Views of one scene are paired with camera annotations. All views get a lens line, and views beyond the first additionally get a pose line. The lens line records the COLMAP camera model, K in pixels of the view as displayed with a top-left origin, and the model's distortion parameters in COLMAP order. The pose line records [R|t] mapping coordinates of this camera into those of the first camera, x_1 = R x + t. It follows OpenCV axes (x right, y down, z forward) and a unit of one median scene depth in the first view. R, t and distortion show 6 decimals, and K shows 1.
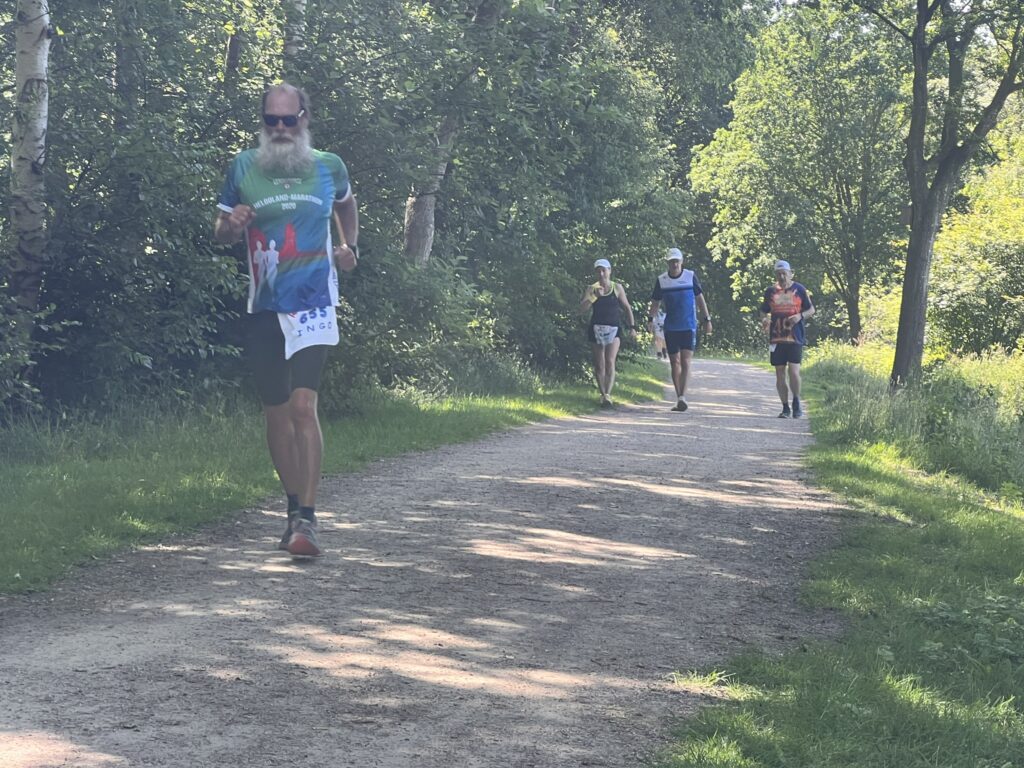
lens RADIAL K [[2803.6, 0, 513.4], [0, 2803.6, 383.5], [0, 0, 1]] dist [0.049912, 0.000000]
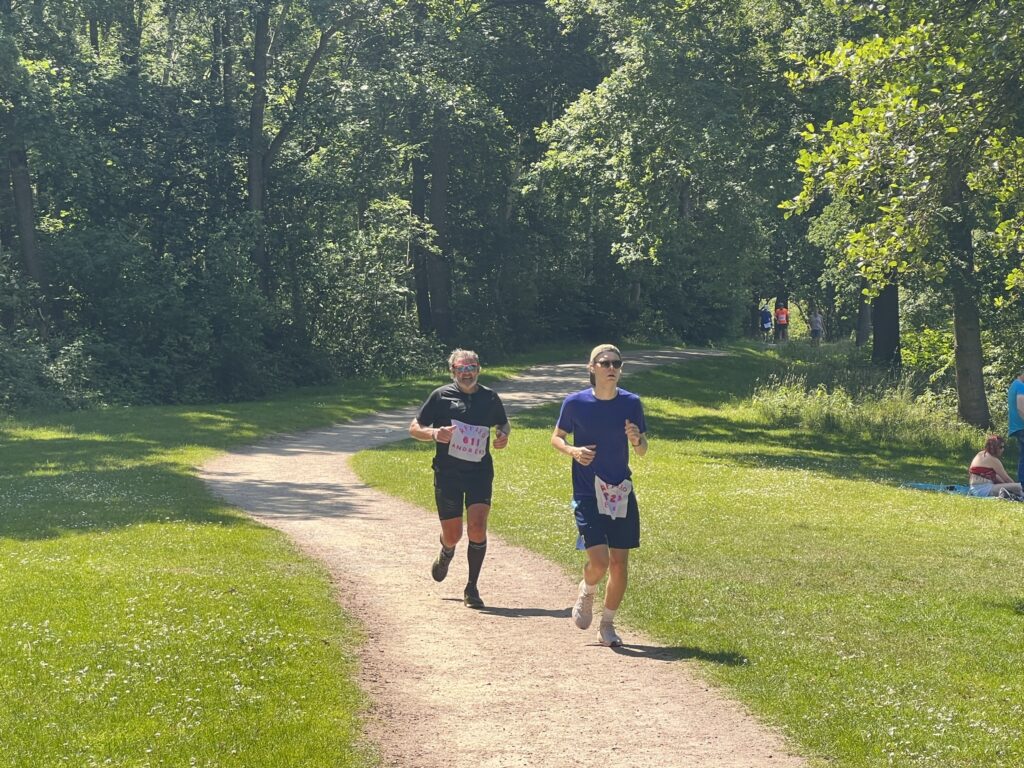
lens RADIAL K [[2758.8, 0, 512.0], [0, 2758.8, 383.8], [0, 0, 1]] dist [-0.179420, 0.000000]
pose [[0.995955, -0.031353, -0.084202, 0.025018], [0.030579, 0.999478, -0.010470, 0.022373], [0.084486, 0.007853, 0.996394, -0.604421]]
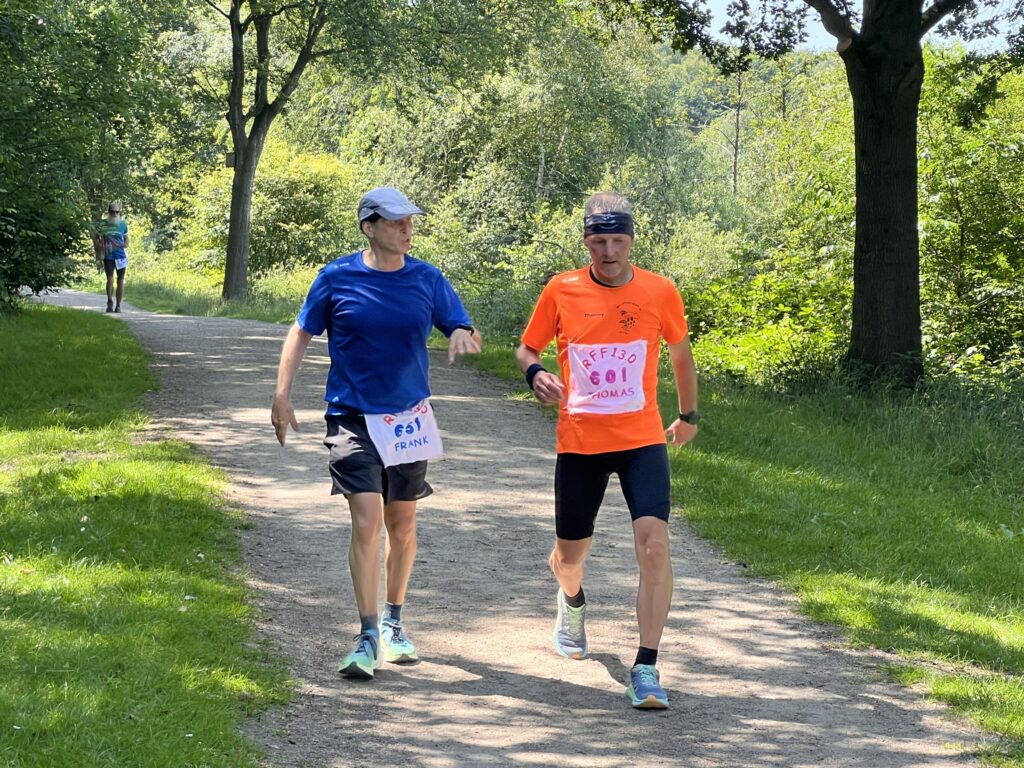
lens RADIAL K [[2803.6, 0, 513.0], [0, 2803.6, 383.7], [0, 0, 1]] dist [0.049912, 0.000000]
pose [[0.952347, -0.039302, 0.302475, -0.063256], [0.031727, 0.999049, 0.029920, 0.003038], [-0.303363, -0.018898, 0.952688, -0.116256]]
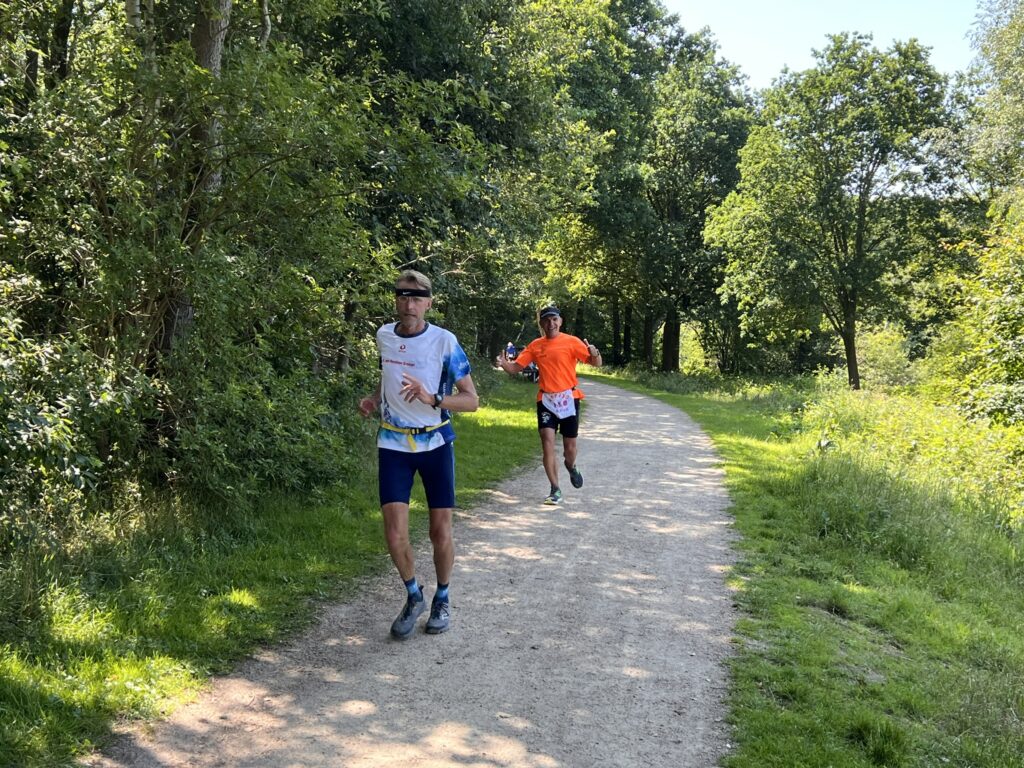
lens RADIAL K [[1279.4, 0, 509.6], [0, 1279.4, 390.1], [0, 0, 1]] dist [0.110730, 0.000000]
pose [[0.991890, -0.010384, -0.126675, 0.051680], [0.011949, 0.999861, 0.011602, -0.016181], [0.126537, -0.013022, 0.991876, 0.475432]]
